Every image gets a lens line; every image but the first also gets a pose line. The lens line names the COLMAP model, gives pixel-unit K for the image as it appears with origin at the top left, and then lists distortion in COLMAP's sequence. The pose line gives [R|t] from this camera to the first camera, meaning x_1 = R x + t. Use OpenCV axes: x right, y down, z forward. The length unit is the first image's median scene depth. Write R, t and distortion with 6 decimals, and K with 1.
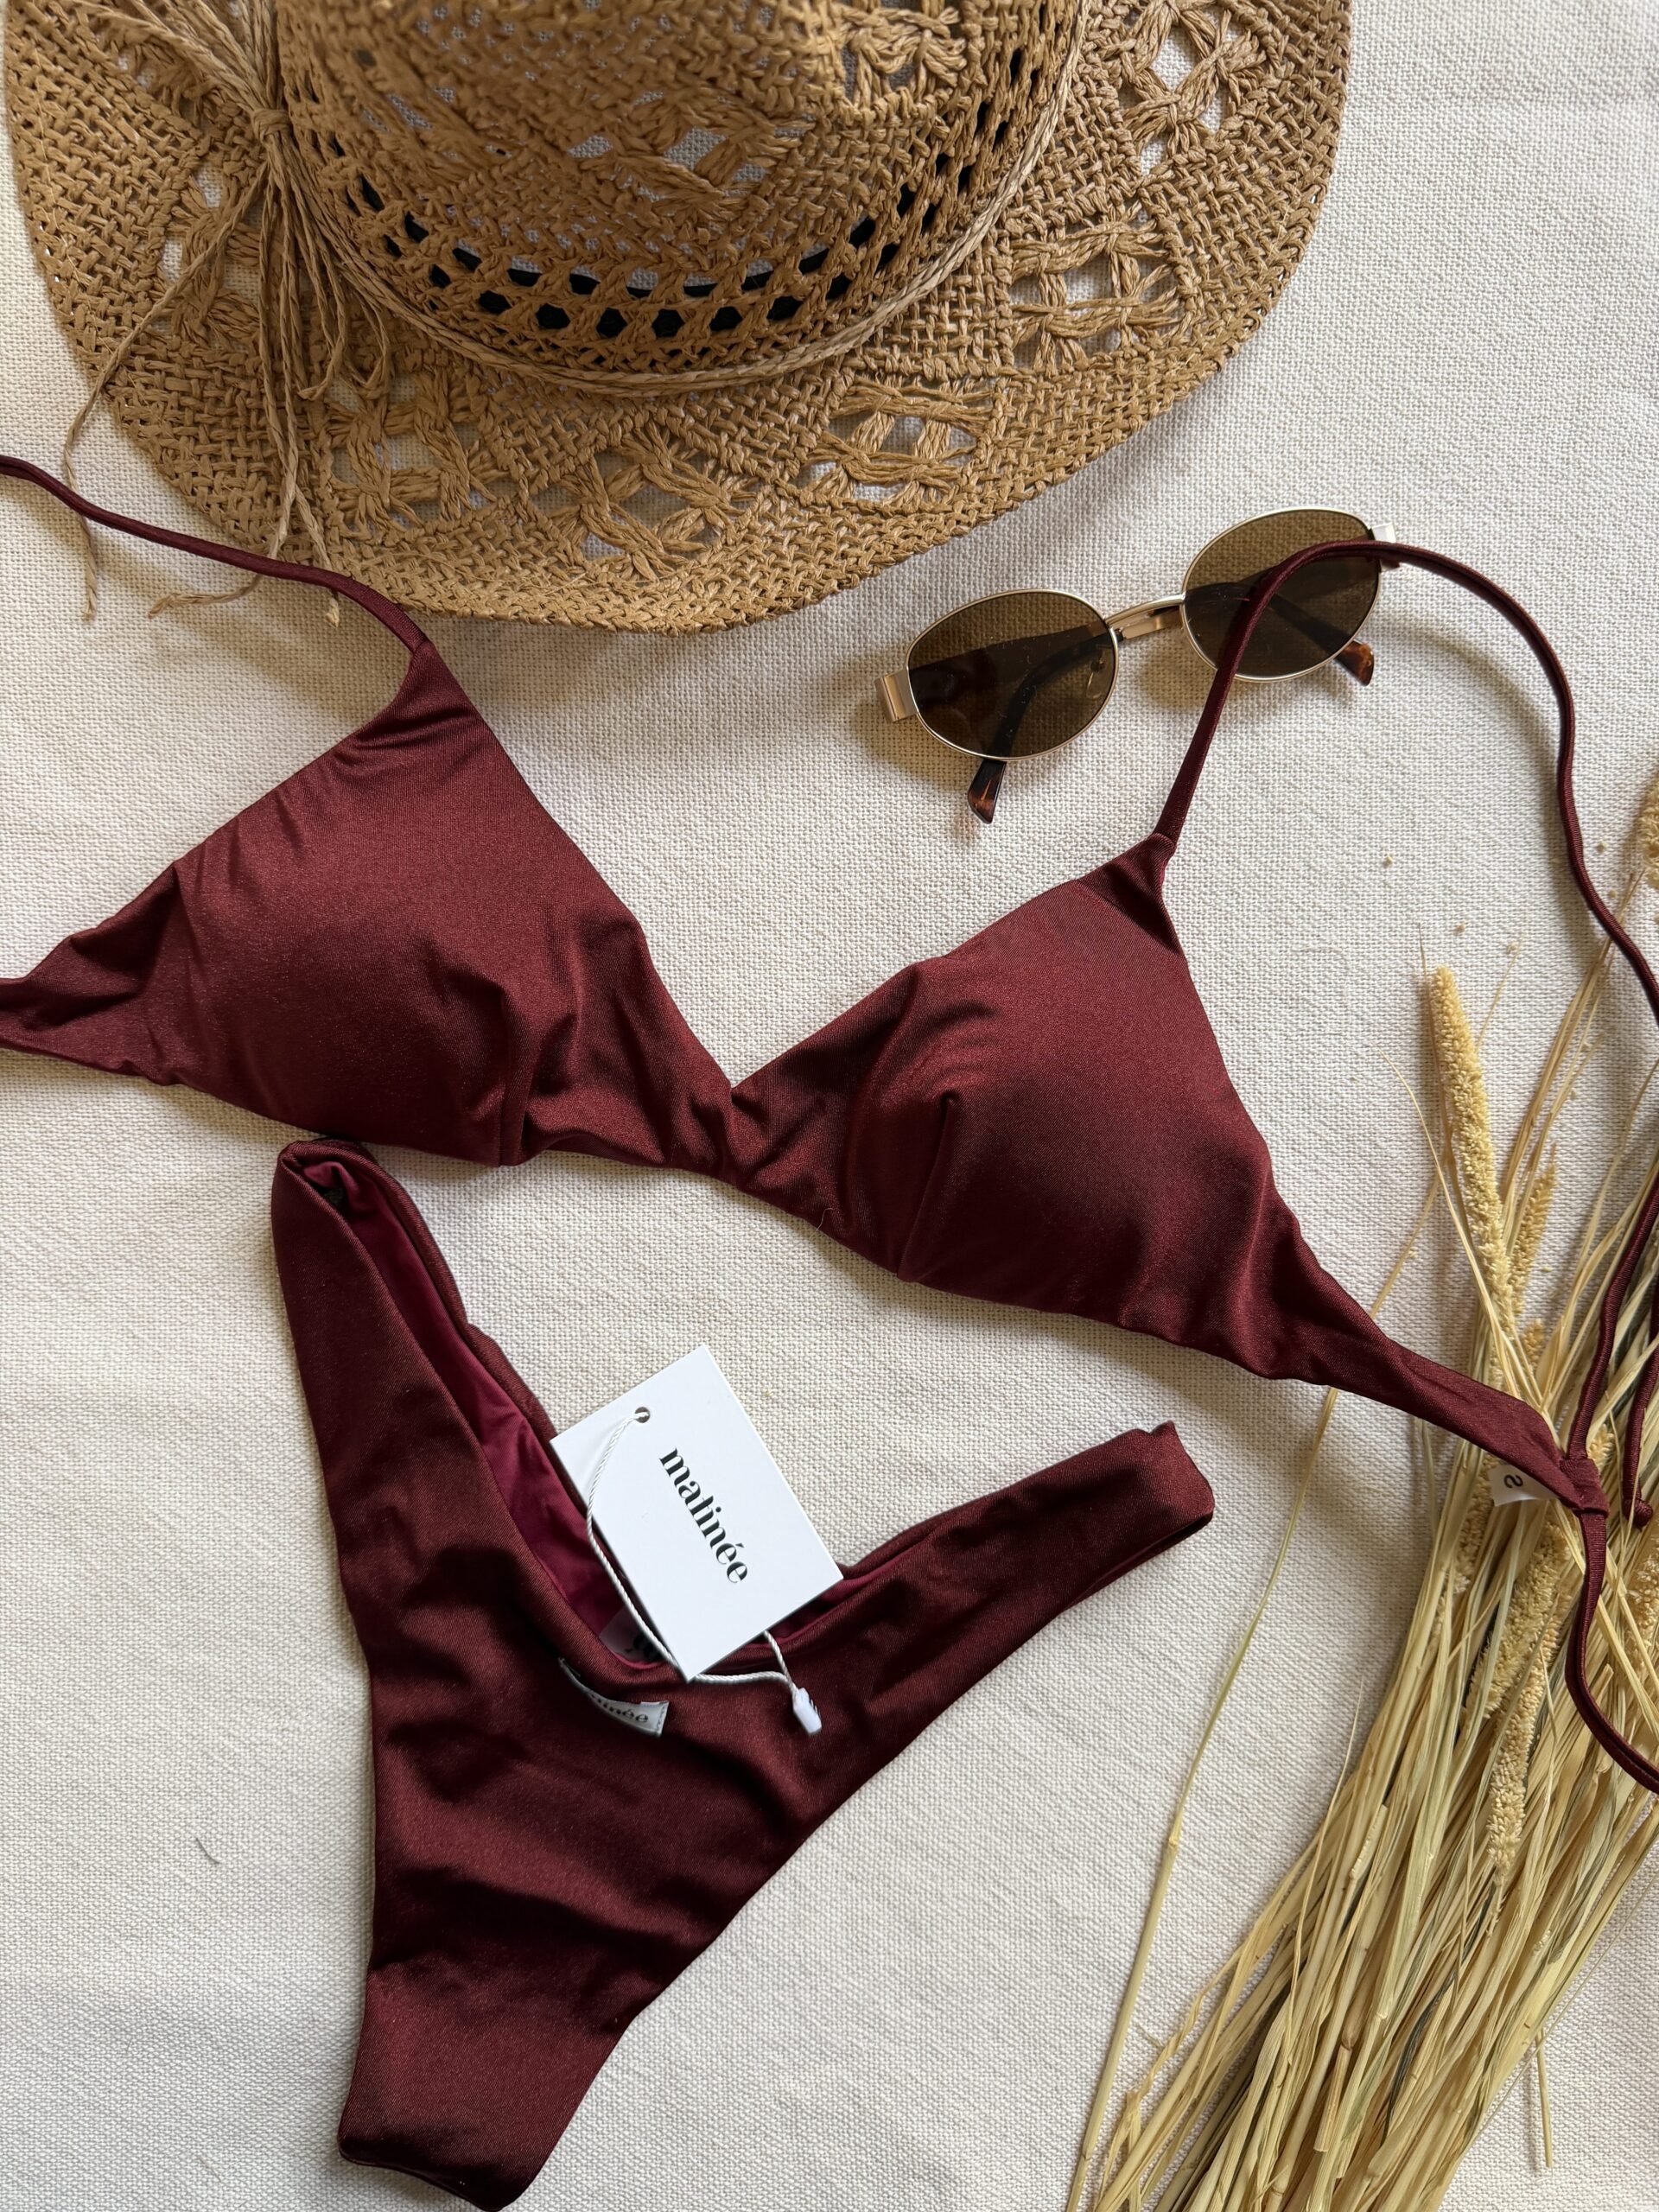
lens RADIAL K [[1665.3, 0, 829.5], [0, 1665.3, 1106.0], [0, 0, 1]] dist [-0.012774, -0.002184]
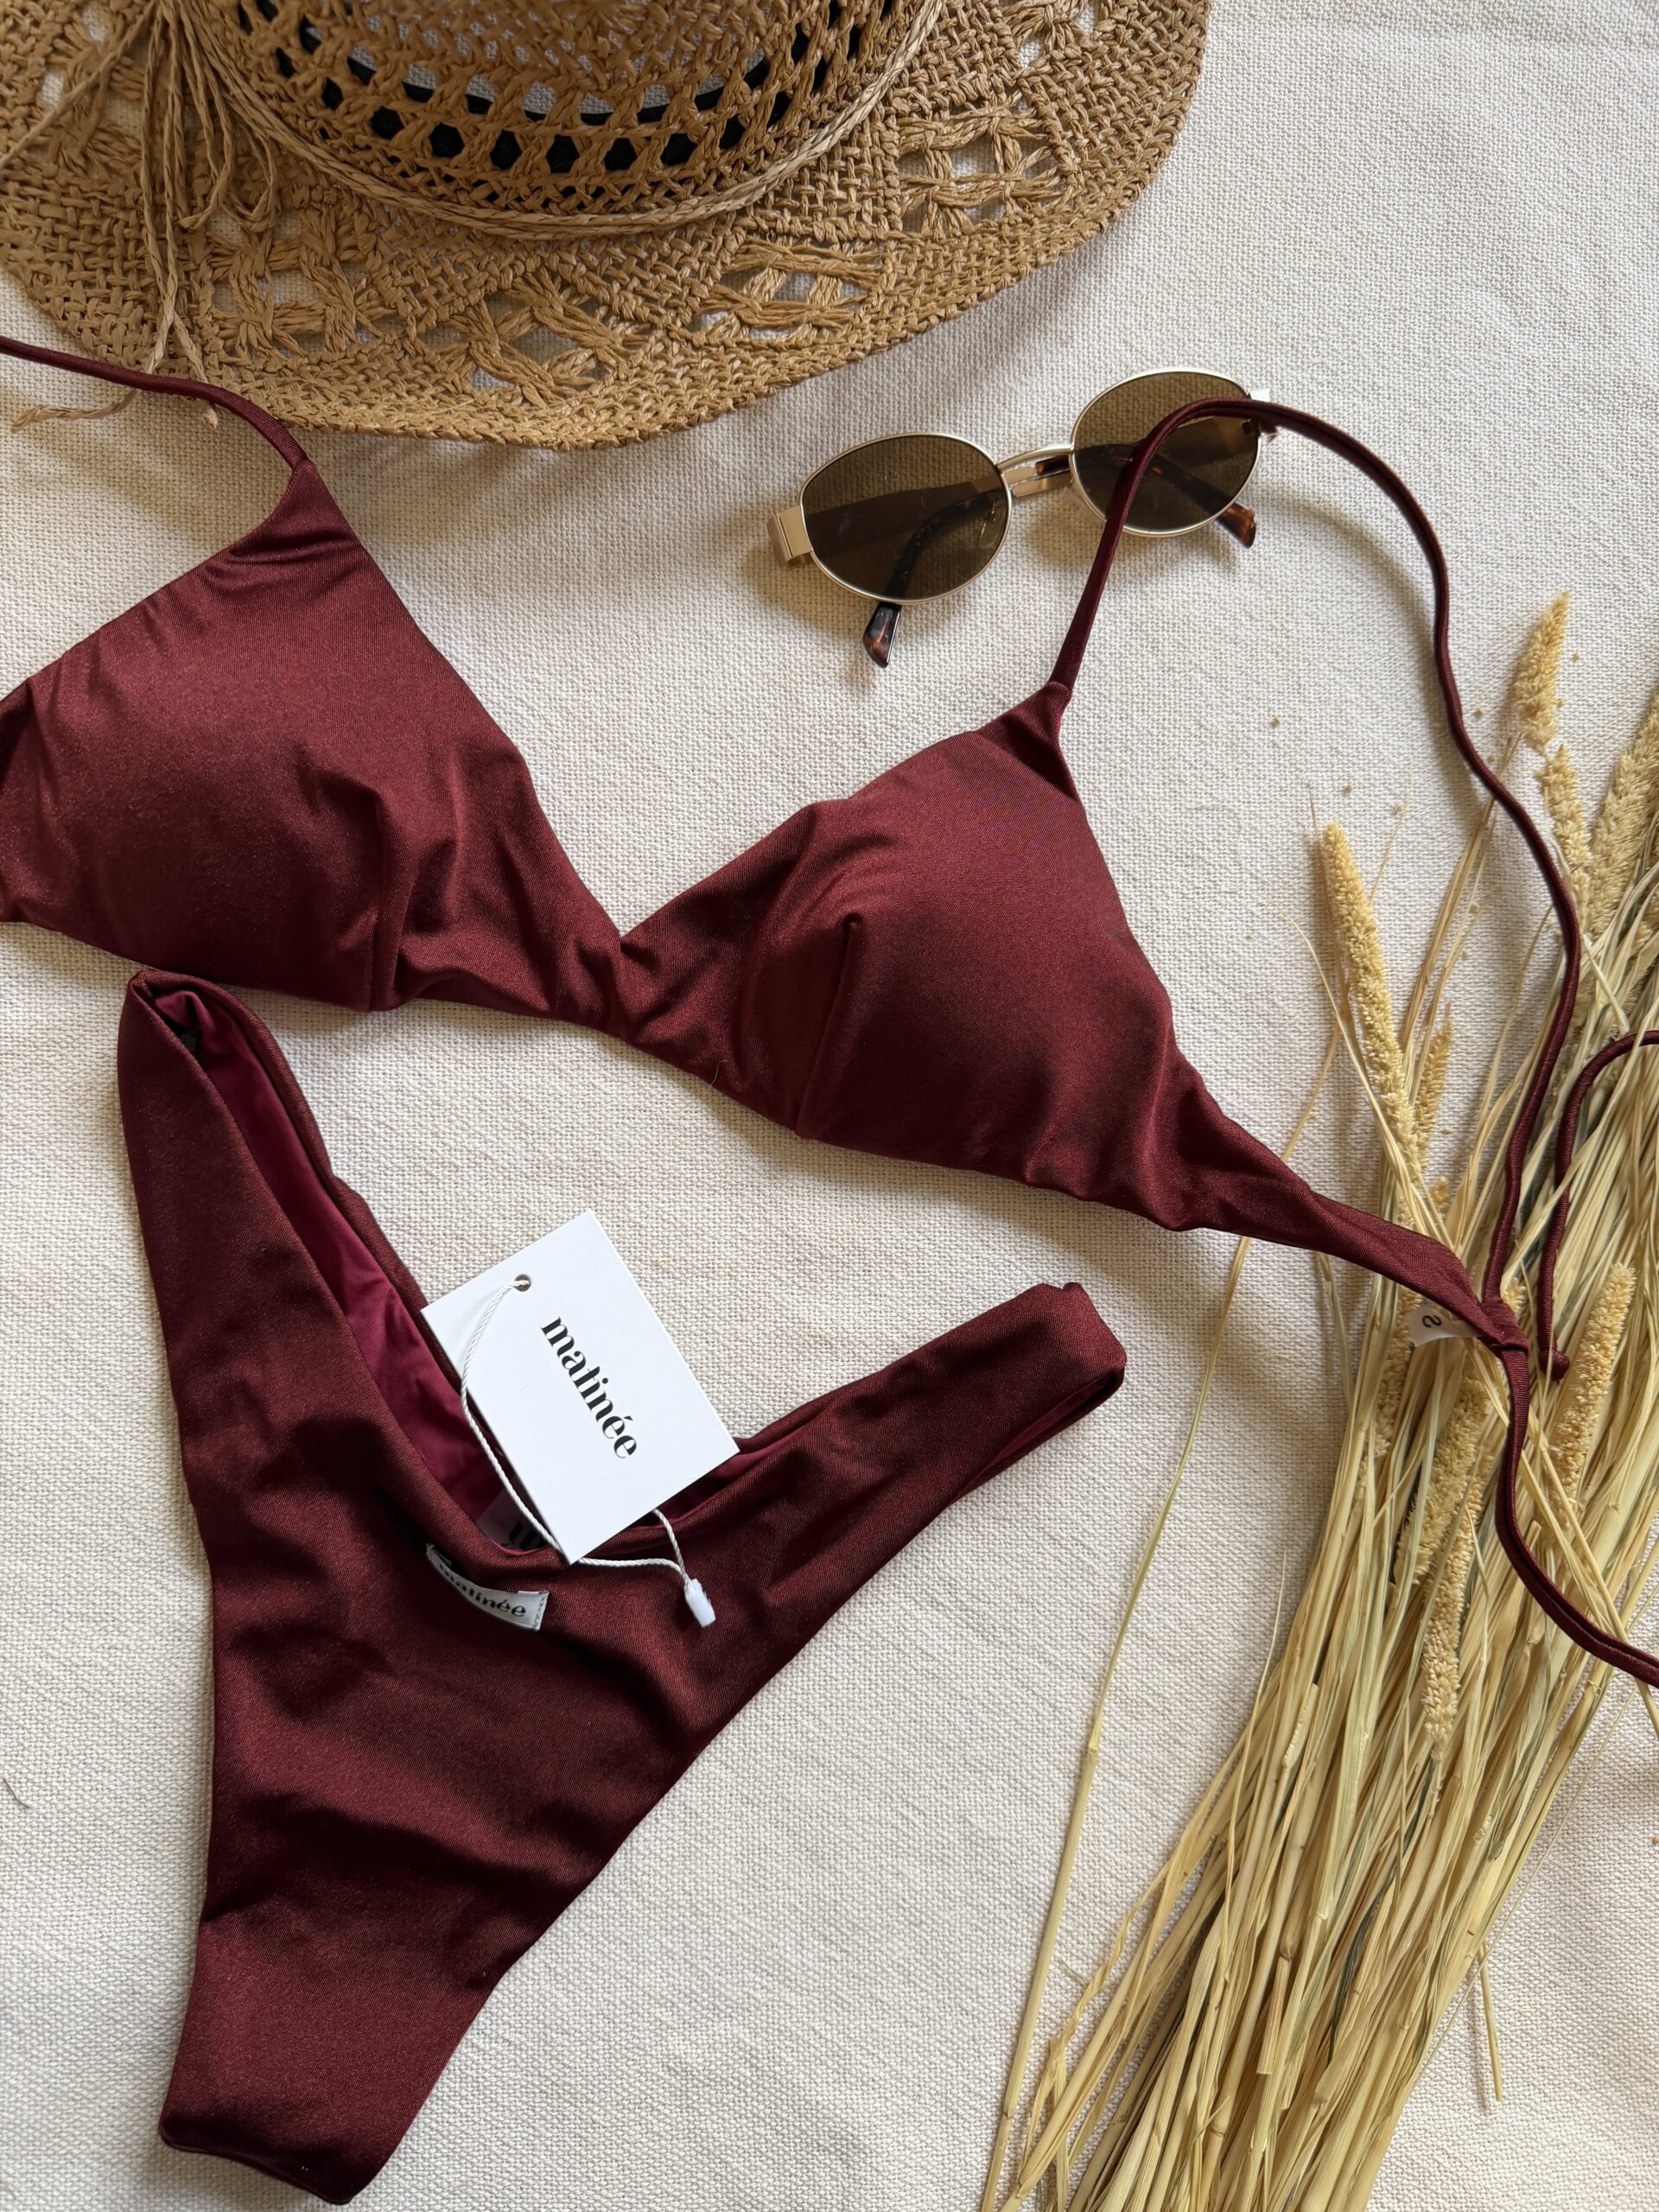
lens RADIAL K [[1659.3, 0, 818.7], [0, 1659.3, 1117.7], [0, 0, 1]] dist [-0.019241, 0.008069]
pose [[0.996077, -0.000146, 0.088486, -0.029967], [0.009988, 0.993794, -0.110789, 0.207771], [-0.087920, 0.111238, 0.989897, 0.060642]]
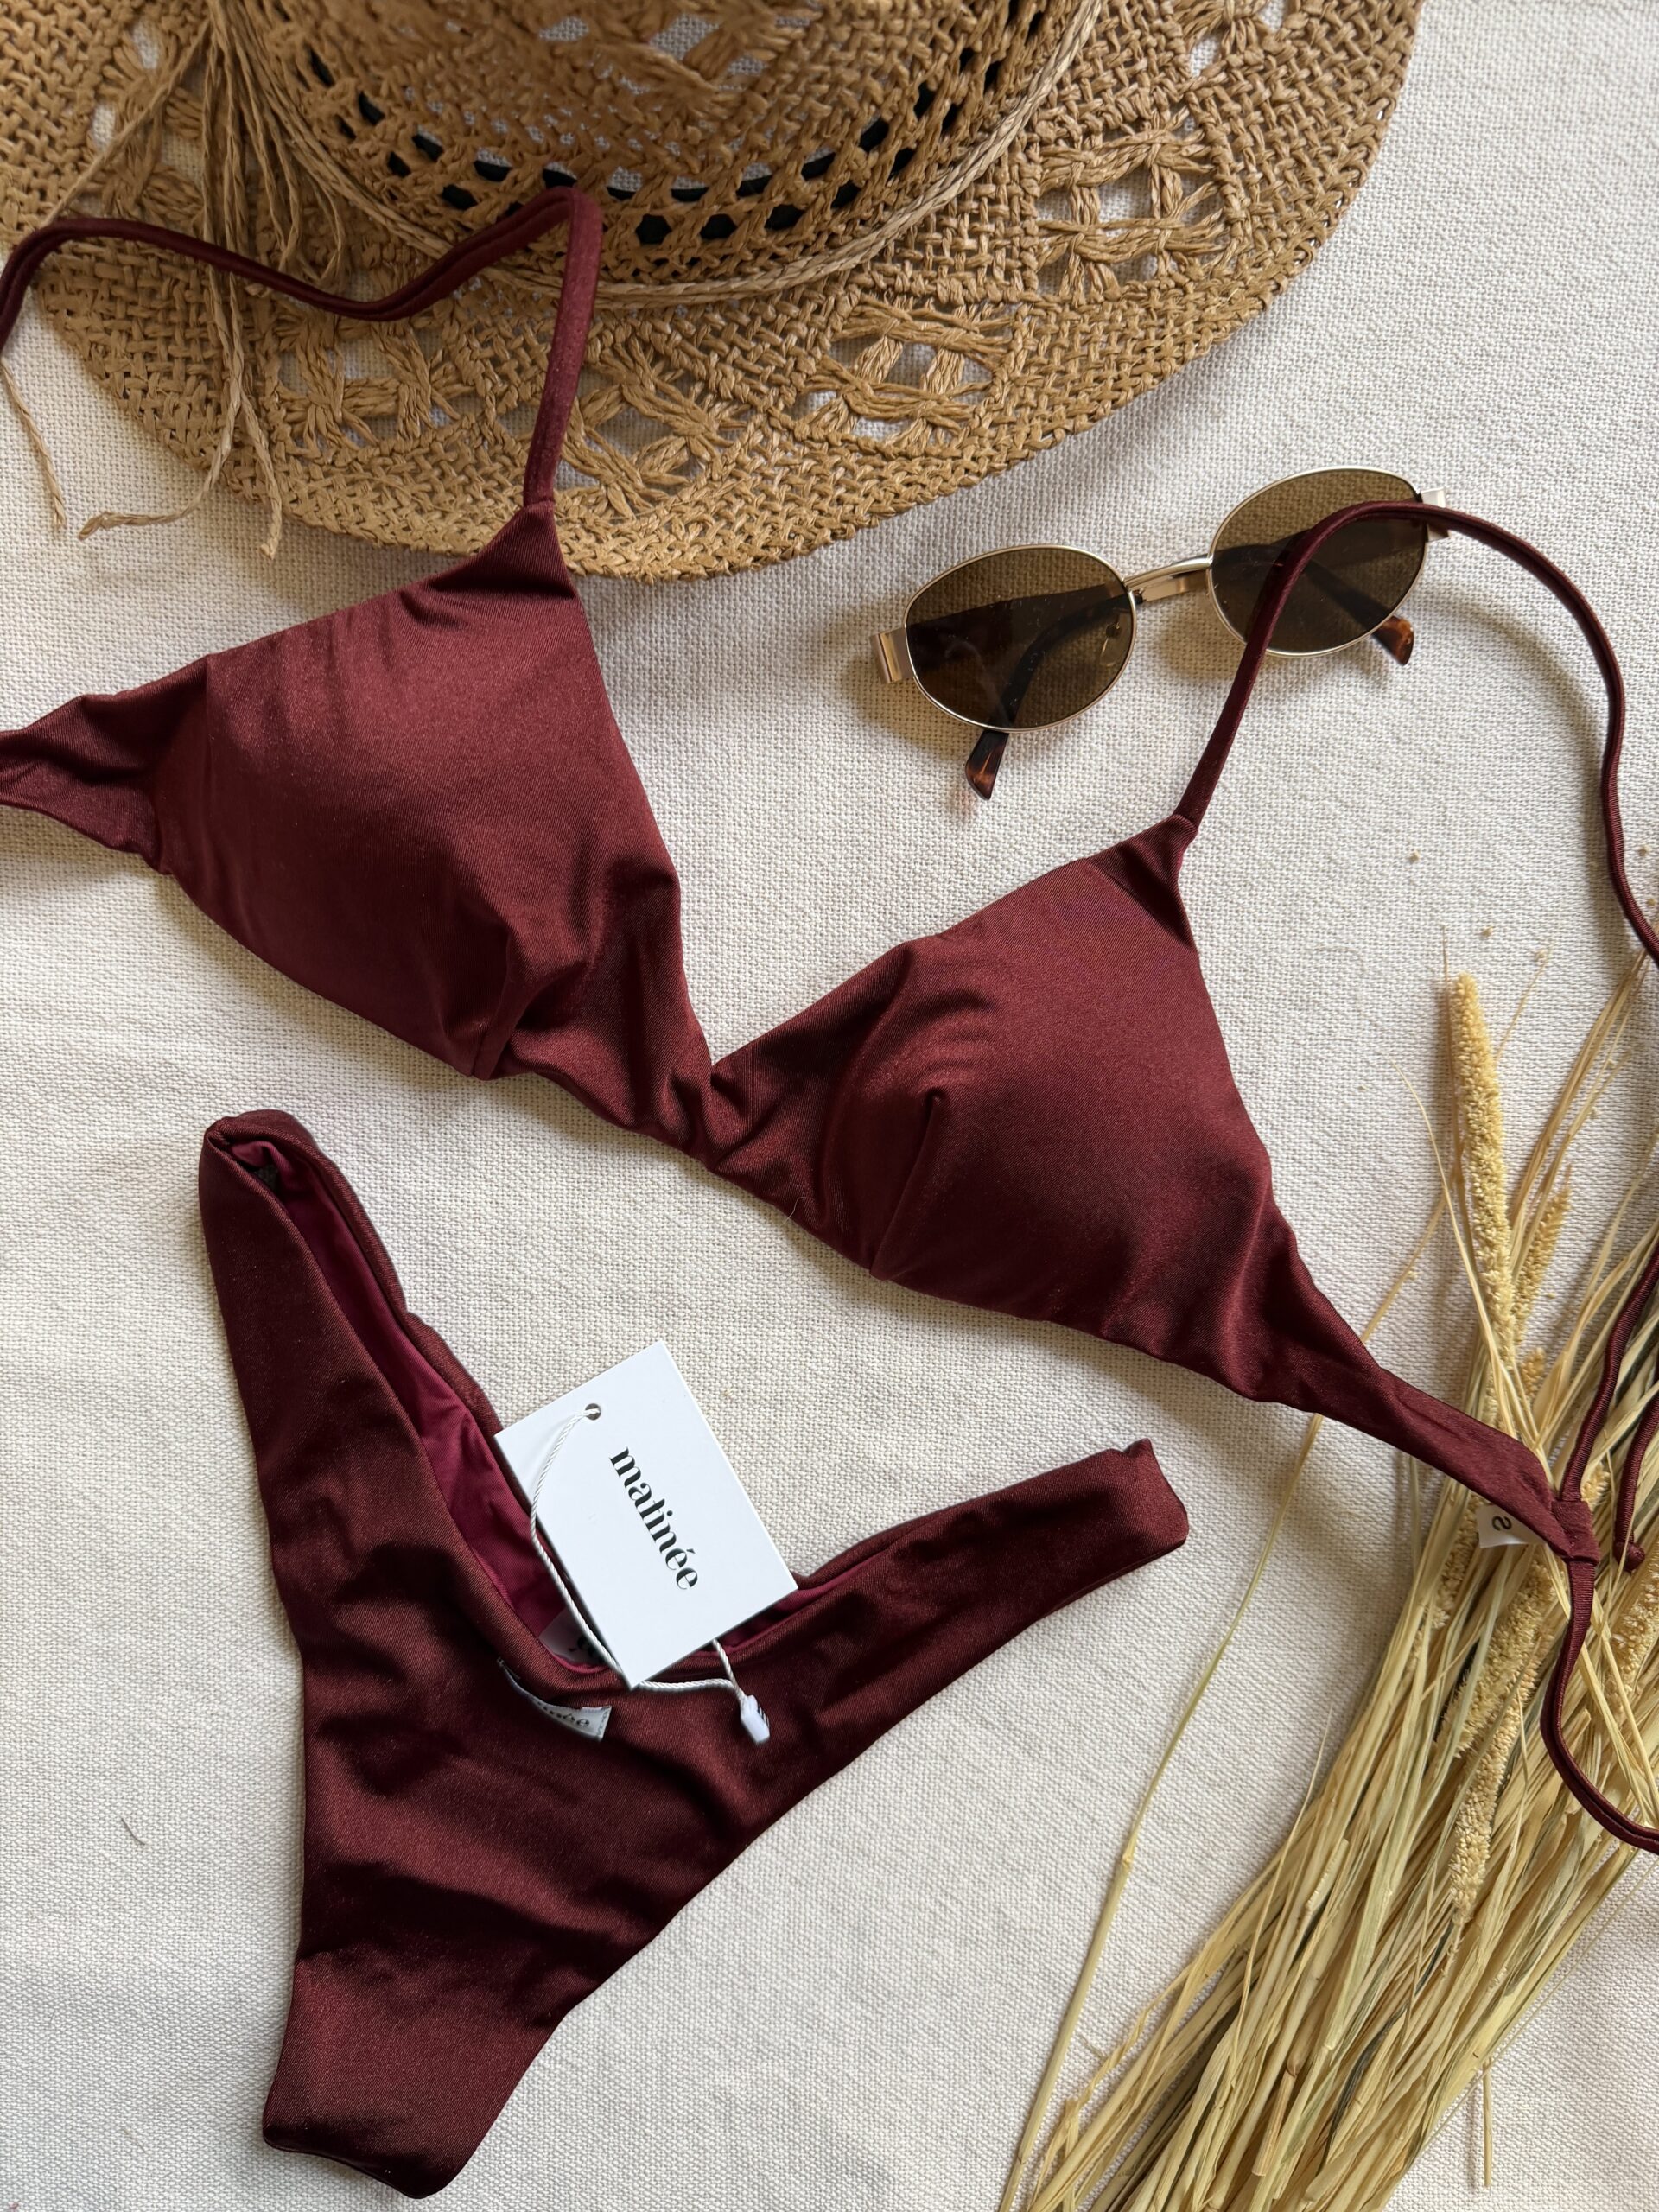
lens RADIAL K [[1665.6, 0, 840.0], [0, 1665.6, 1104.1], [0, 0, 1]] dist [-0.020517, 0.007539]
pose [[0.999160, 0.040019, 0.008776, 0.013536], [-0.040569, 0.996309, 0.075646, -0.069478], [-0.005716, -0.075938, 0.997096, 0.069411]]
